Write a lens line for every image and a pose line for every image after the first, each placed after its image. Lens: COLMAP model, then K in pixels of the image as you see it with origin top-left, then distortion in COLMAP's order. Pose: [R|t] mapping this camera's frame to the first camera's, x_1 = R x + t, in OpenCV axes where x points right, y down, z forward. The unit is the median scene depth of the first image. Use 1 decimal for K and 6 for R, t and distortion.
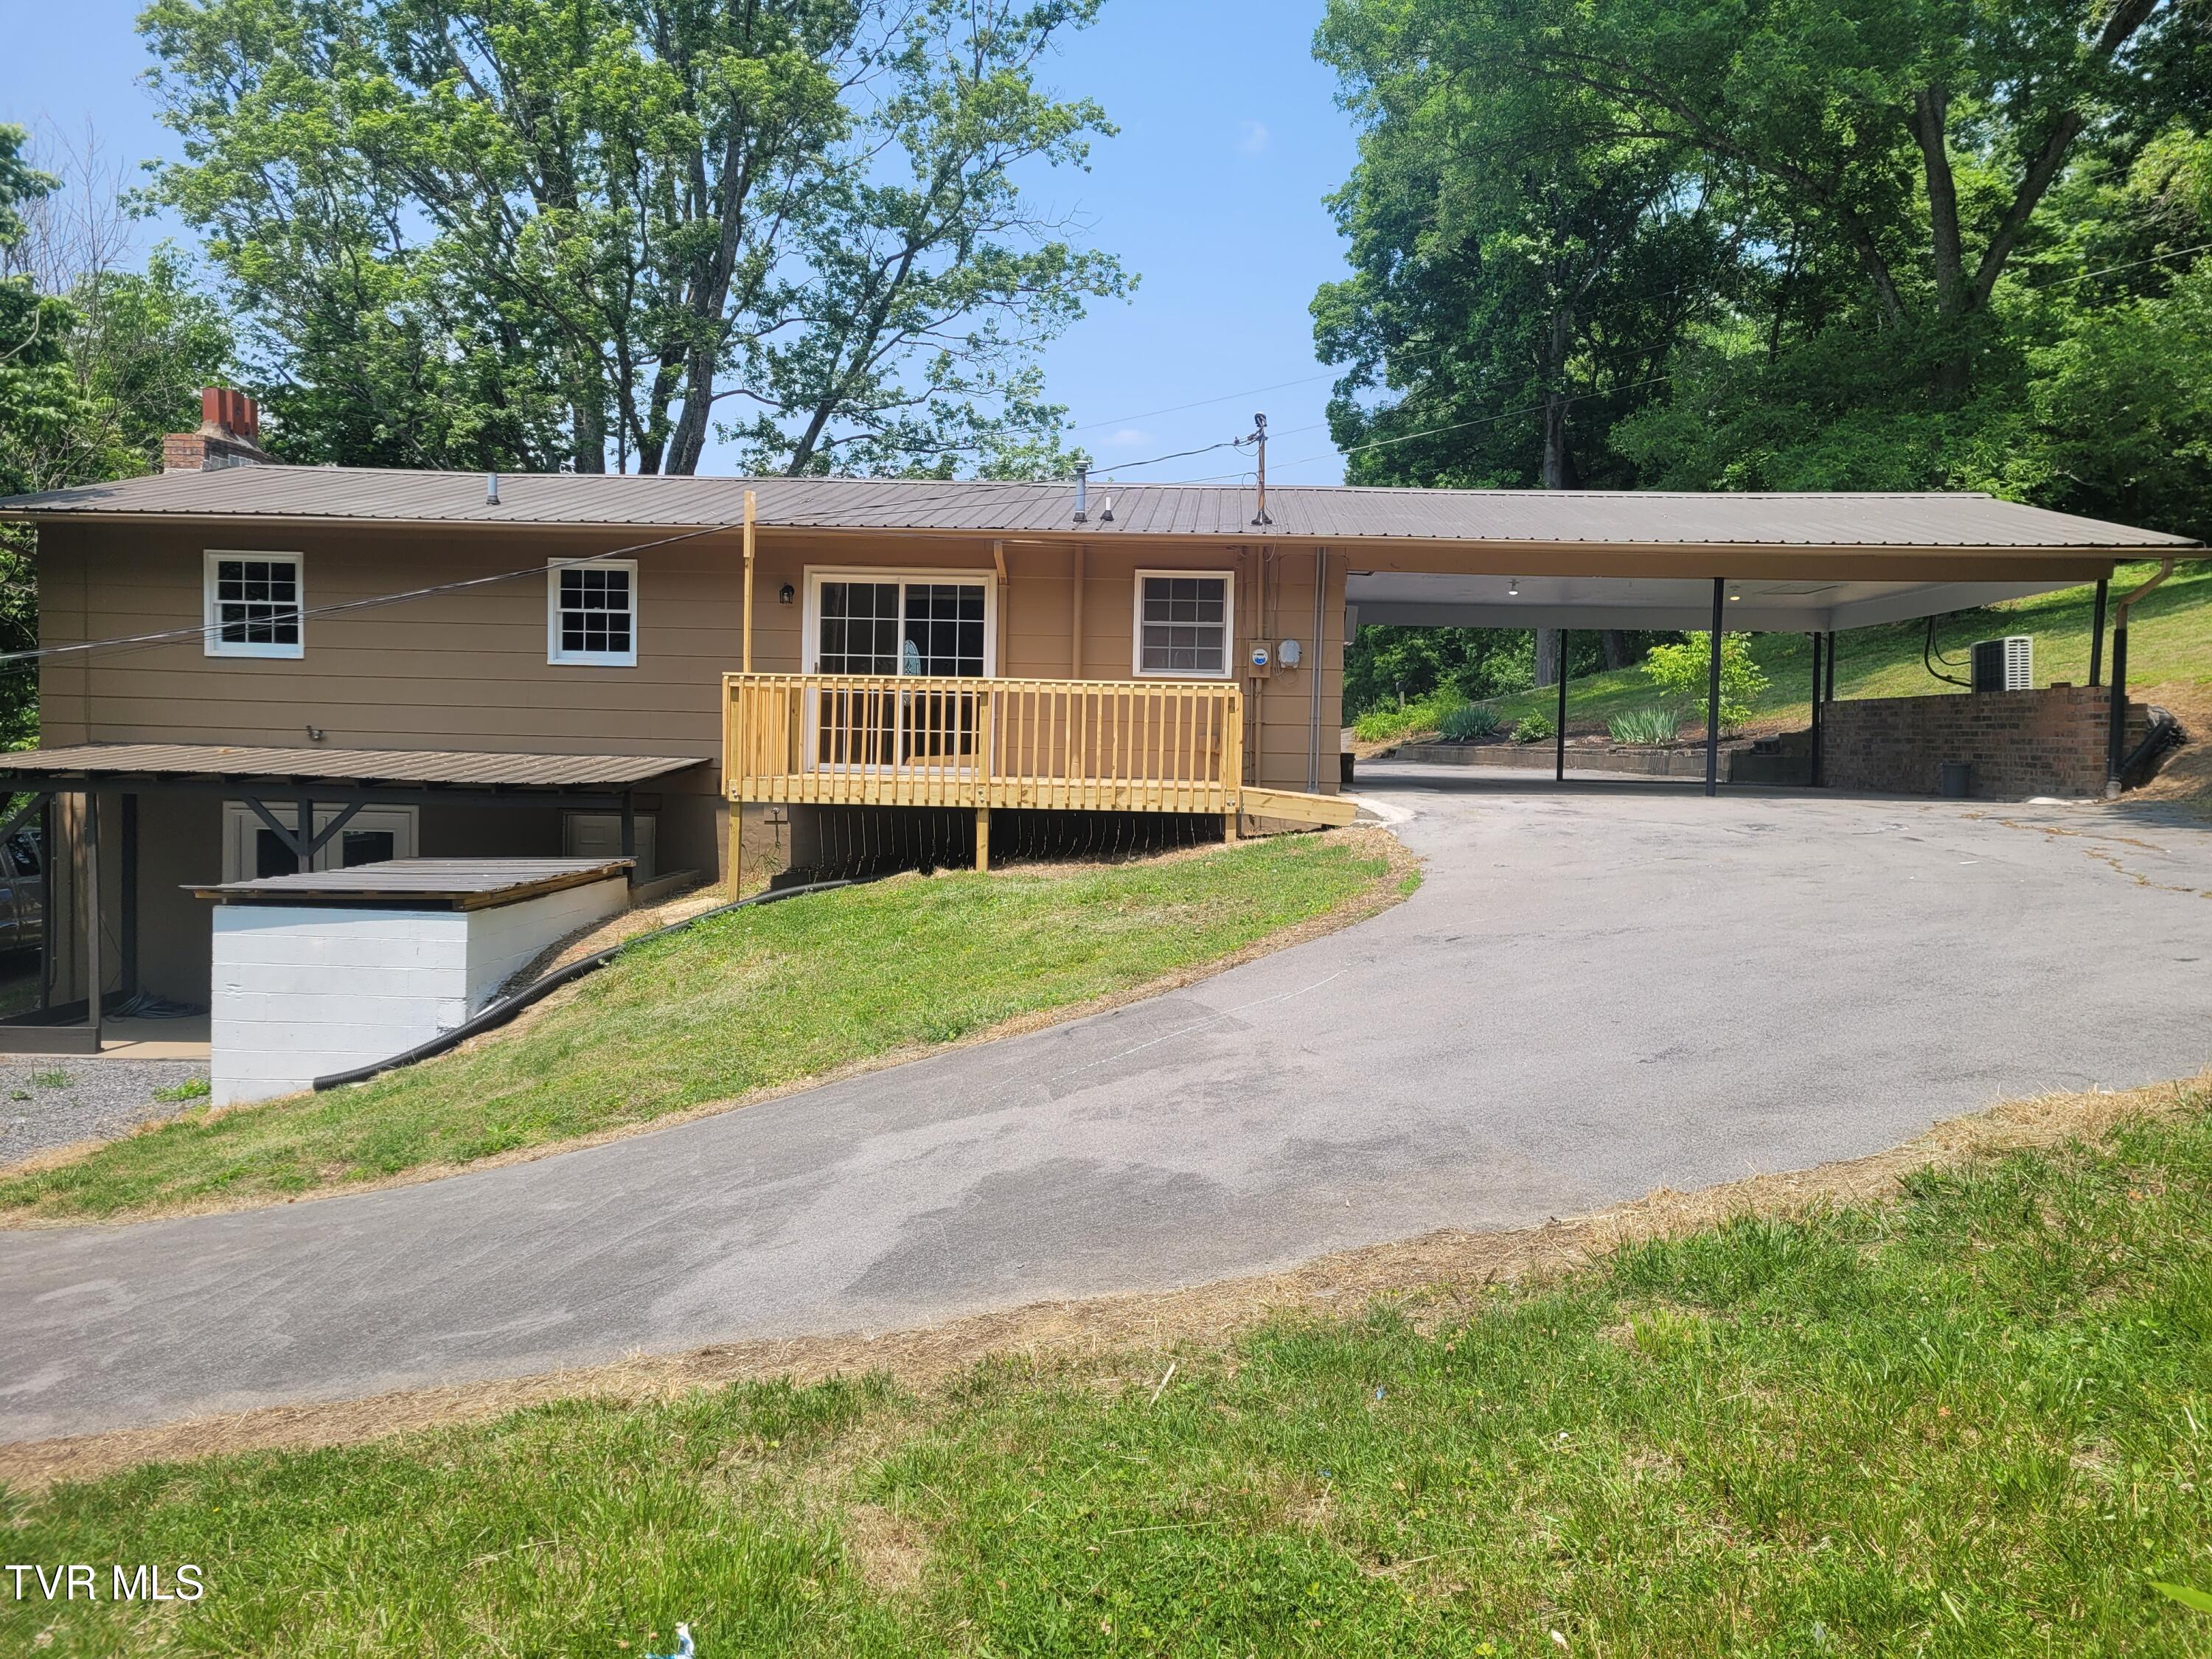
lens RADIAL K [[1654.9, 0, 1117.2], [0, 1654.9, 824.2], [0, 0, 1]] dist [0.050668, 0.006052]
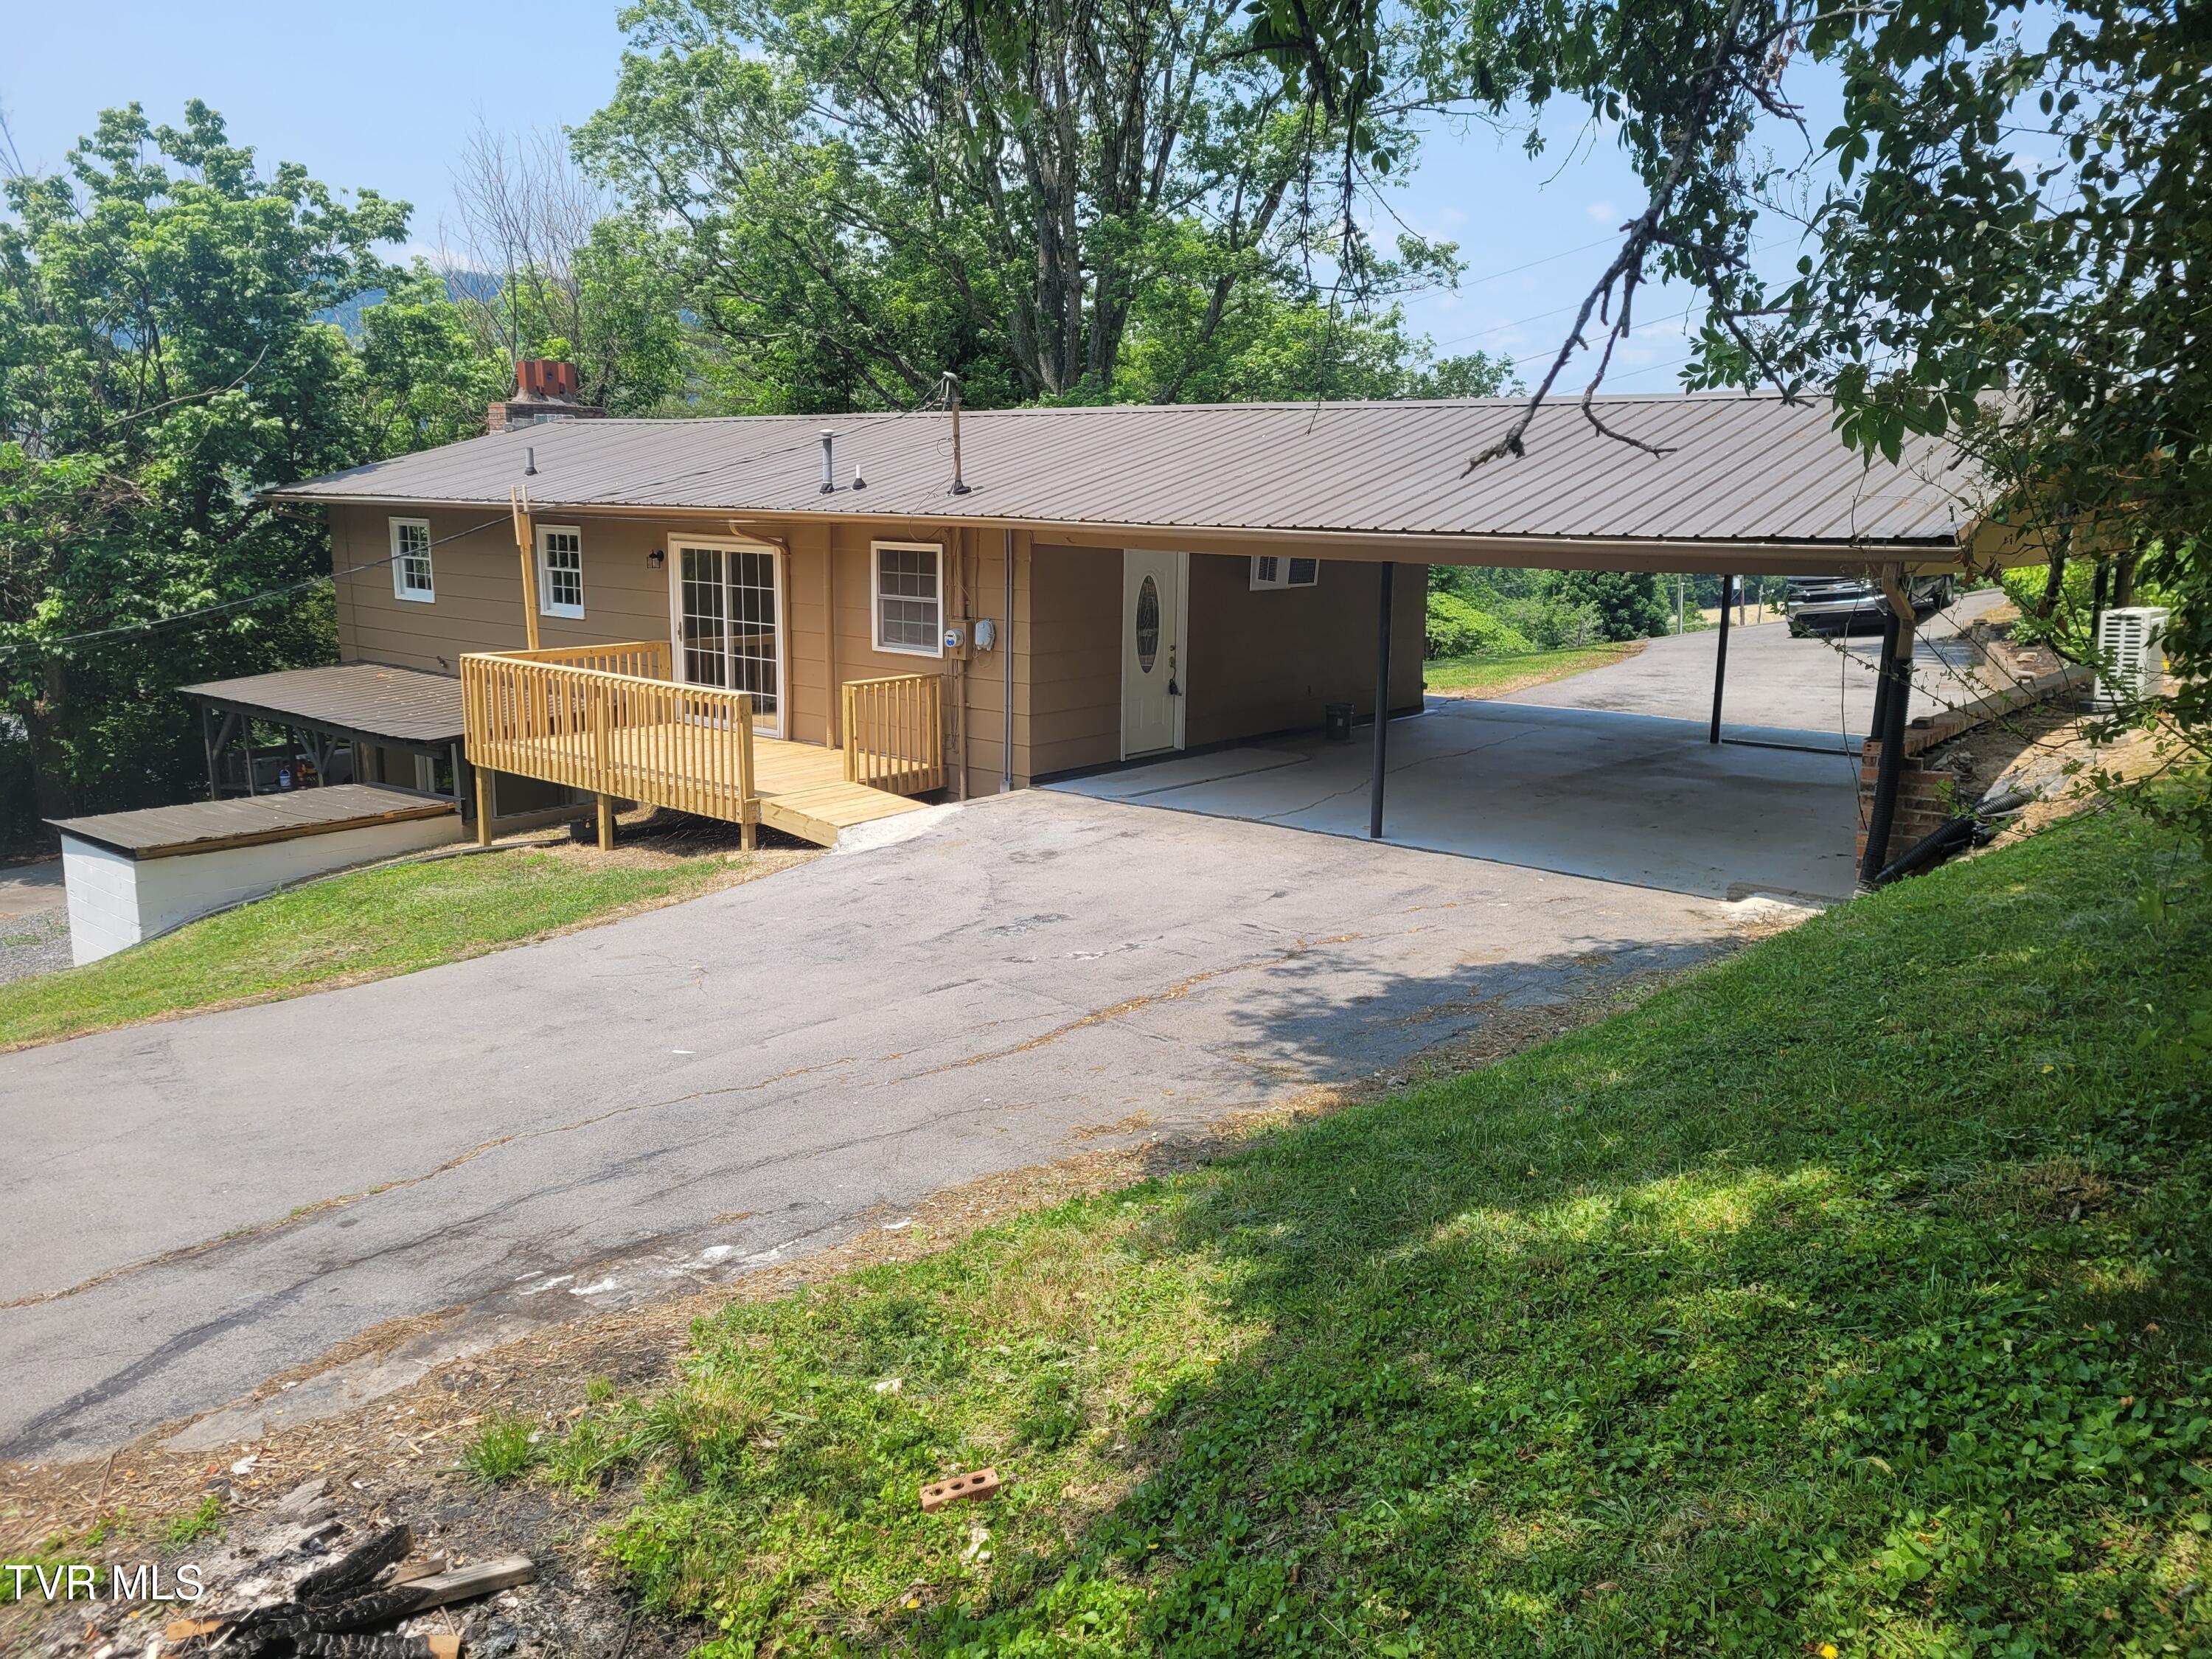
lens RADIAL K [[1654.9, 0, 1102.4], [0, 1654.9, 818.0], [0, 0, 1]] dist [0.050668, 0.006052]
pose [[0.796506, 0.105410, -0.595371, 0.711293], [-0.023221, 0.989292, 0.144088, -0.134843], [0.604184, -0.100942, 0.790426, 0.290881]]
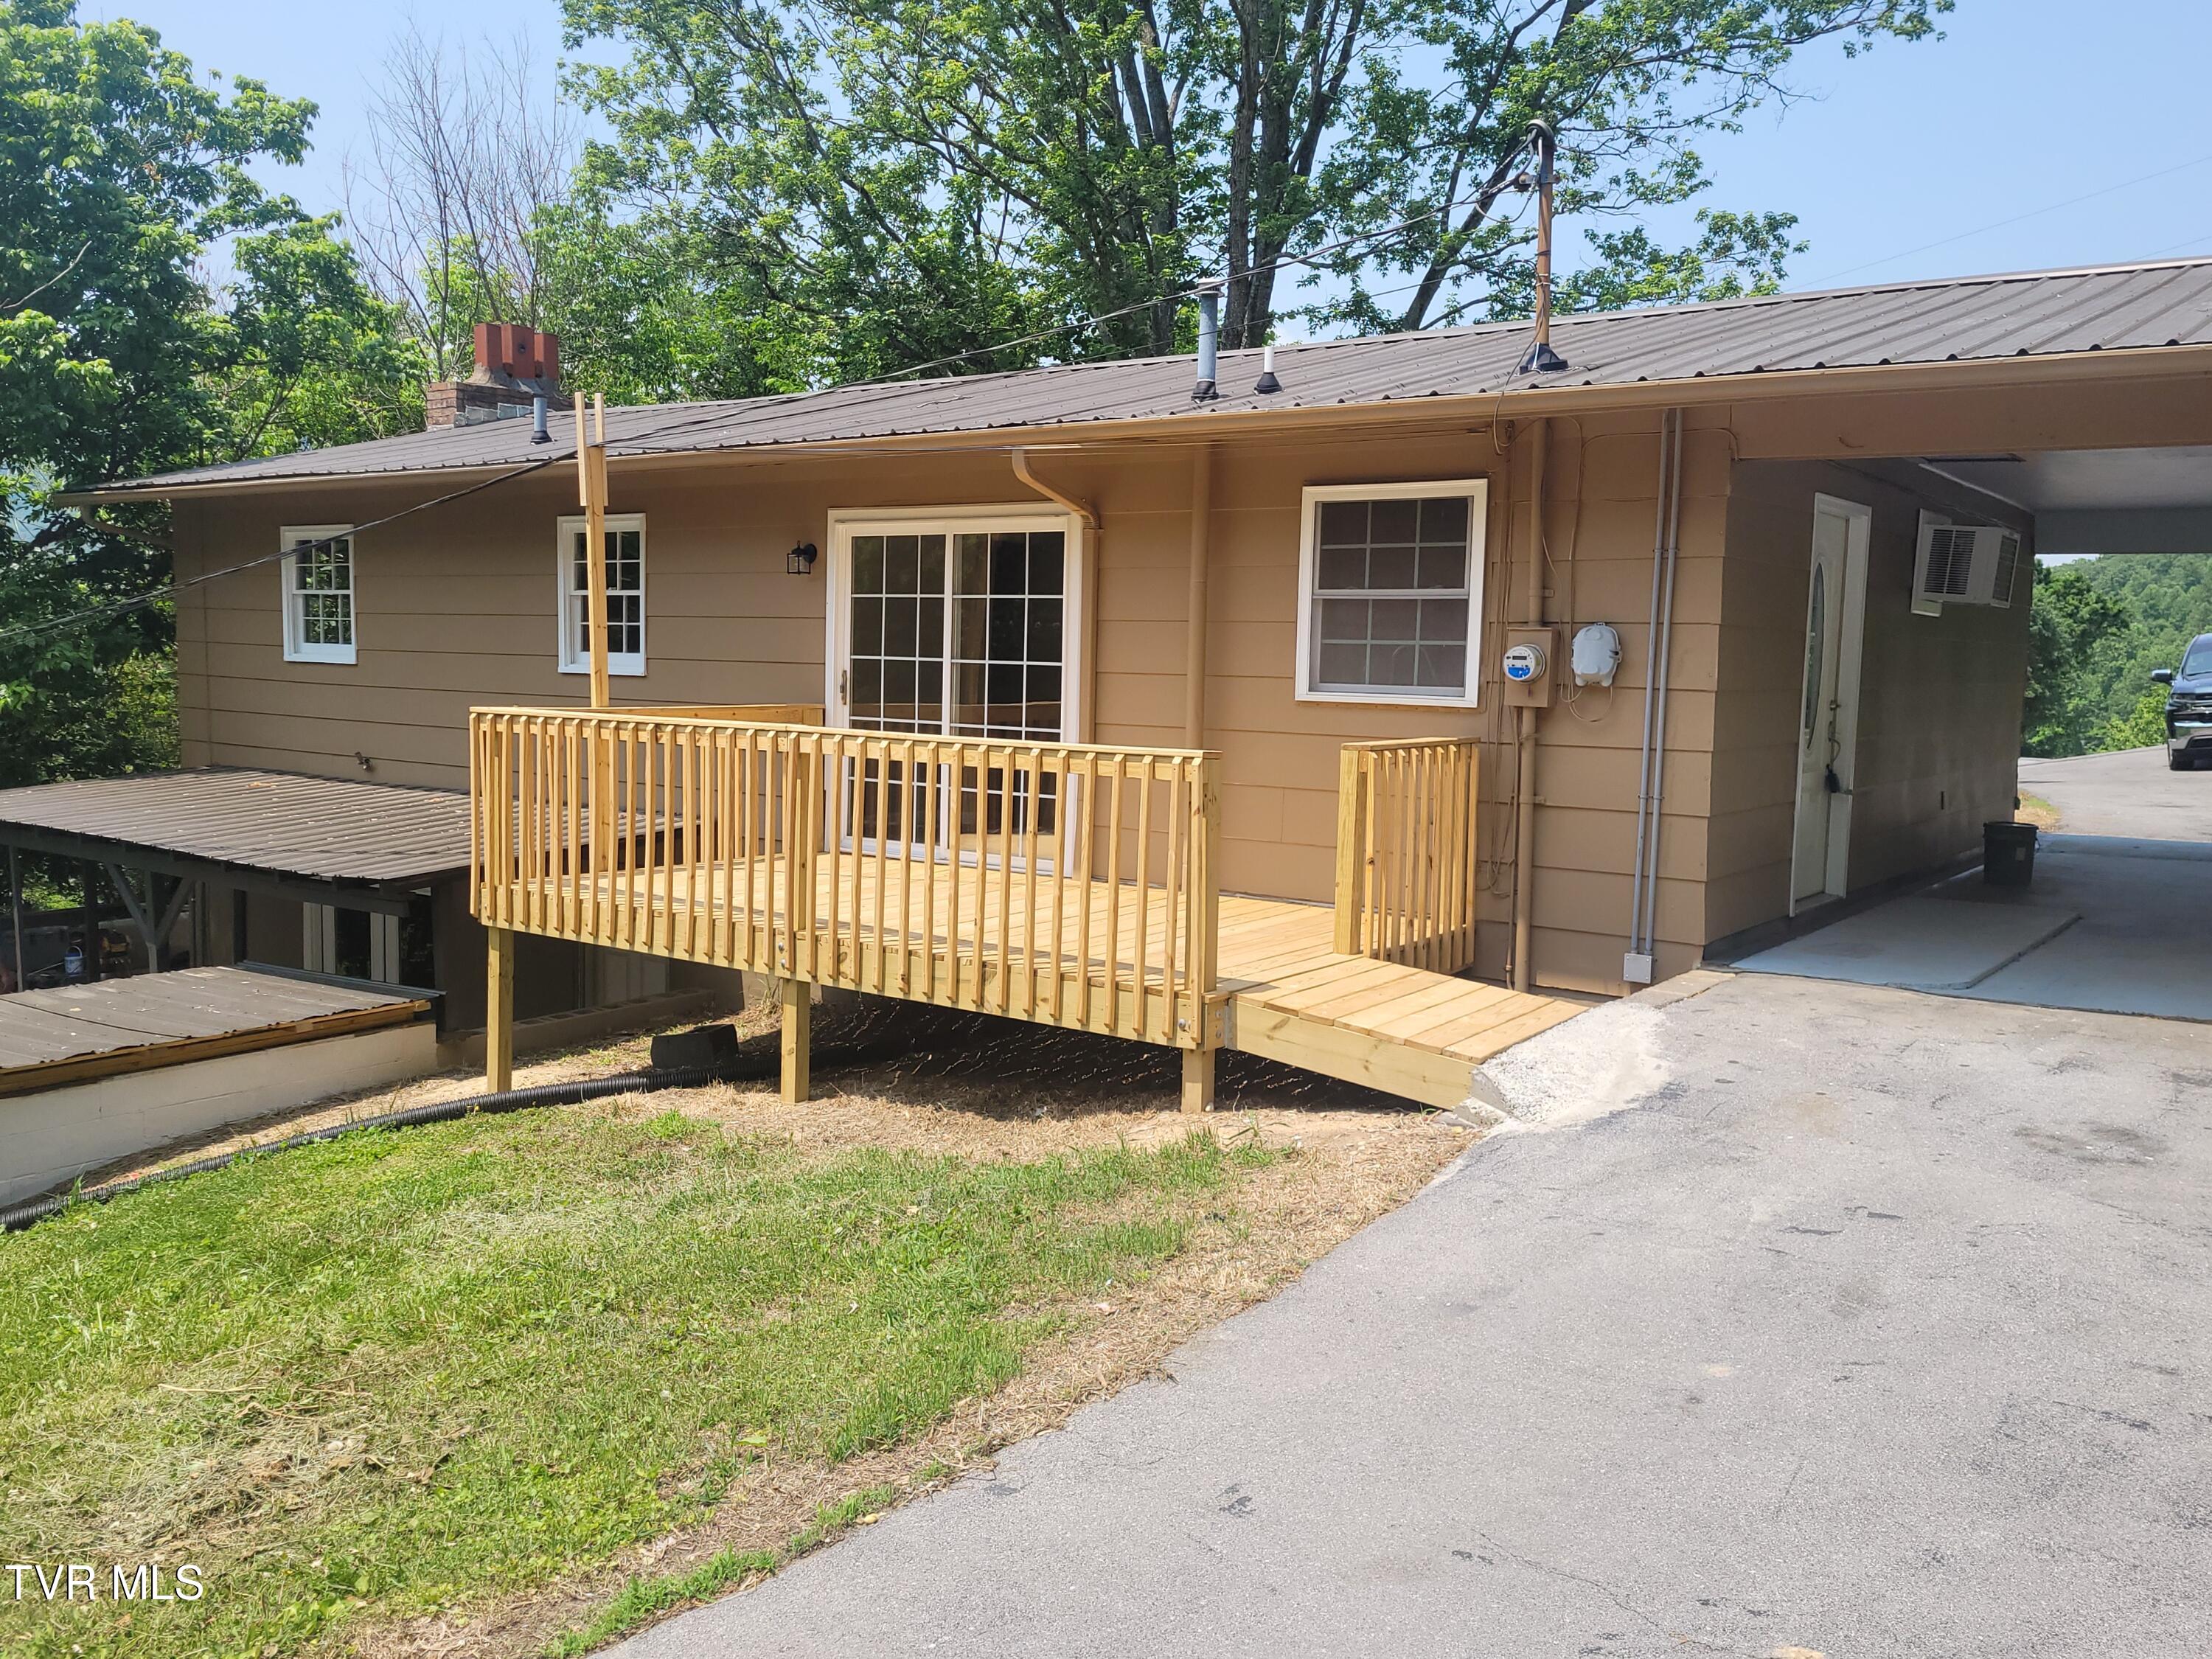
lens RADIAL K [[1792.1, 0, 1101.9], [0, 1792.1, 836.6], [0, 0, 1]] dist [0.039809, -0.019737]
pose [[0.838144, 0.051626, -0.543000, 0.257636], [-0.030685, 0.998397, 0.047558, -0.071345], [0.544585, -0.023198, 0.838385, 0.504225]]
